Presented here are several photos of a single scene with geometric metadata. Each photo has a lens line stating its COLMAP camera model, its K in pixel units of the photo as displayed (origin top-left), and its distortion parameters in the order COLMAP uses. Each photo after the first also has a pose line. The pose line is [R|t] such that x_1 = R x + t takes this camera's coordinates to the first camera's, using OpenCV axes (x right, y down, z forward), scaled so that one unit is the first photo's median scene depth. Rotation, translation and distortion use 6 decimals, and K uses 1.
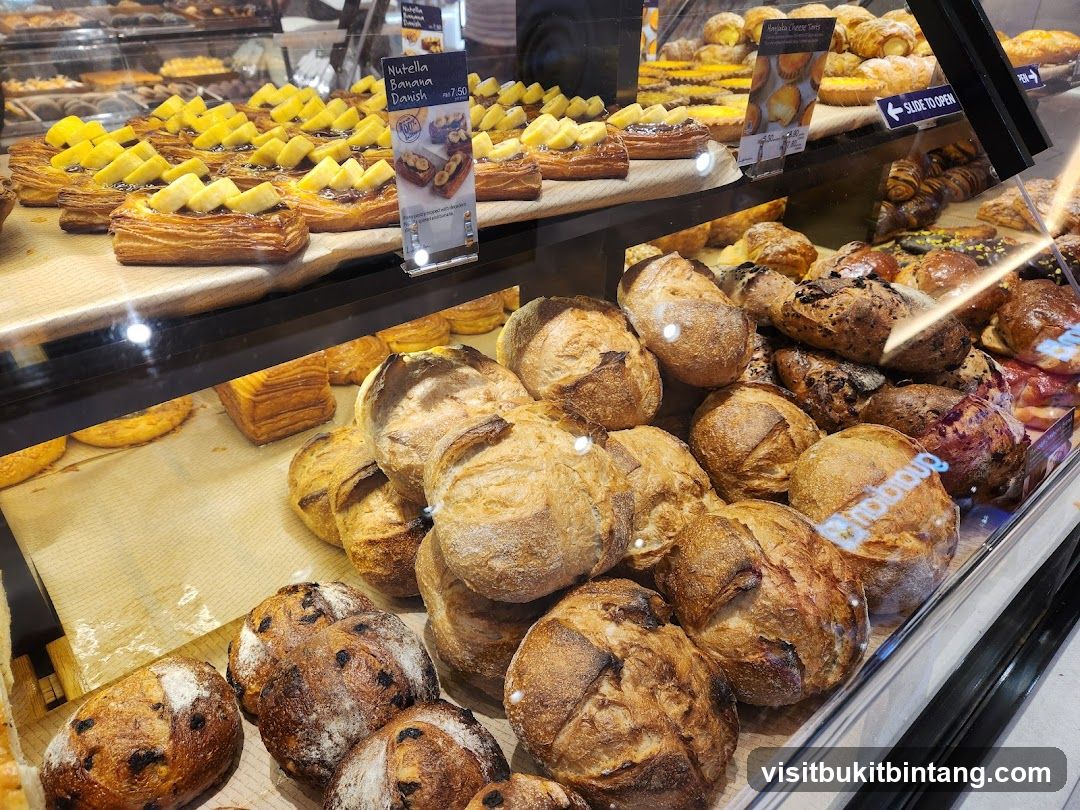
lens RADIAL K [[731.7, 0, 524.5], [0, 731.7, 402.7], [0, 0, 1]] dist [0.116666, -0.151844]
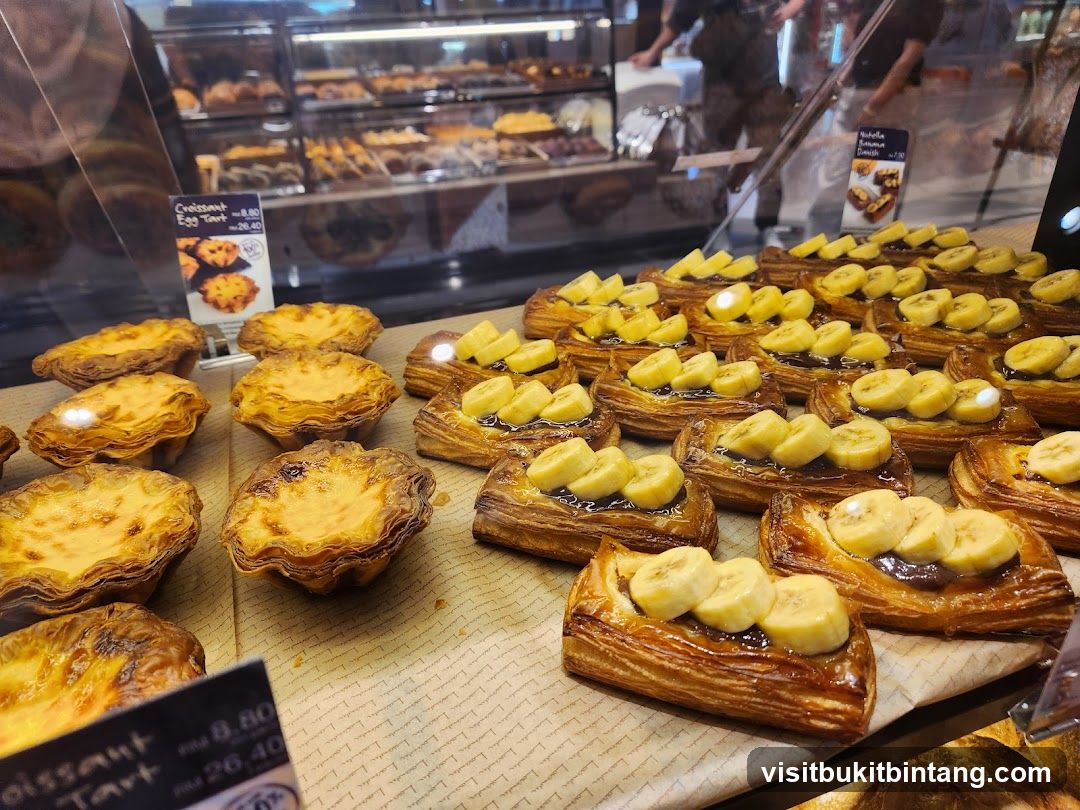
lens RADIAL K [[731.7, 0, 524.5], [0, 731.7, 402.7], [0, 0, 1]] dist [0.116666, -0.151844]
pose [[0.934460, 0.141945, -0.326553, -0.064385], [-0.155243, 0.987764, -0.014881, -0.063206], [0.320445, 0.064601, 0.945062, 0.060740]]
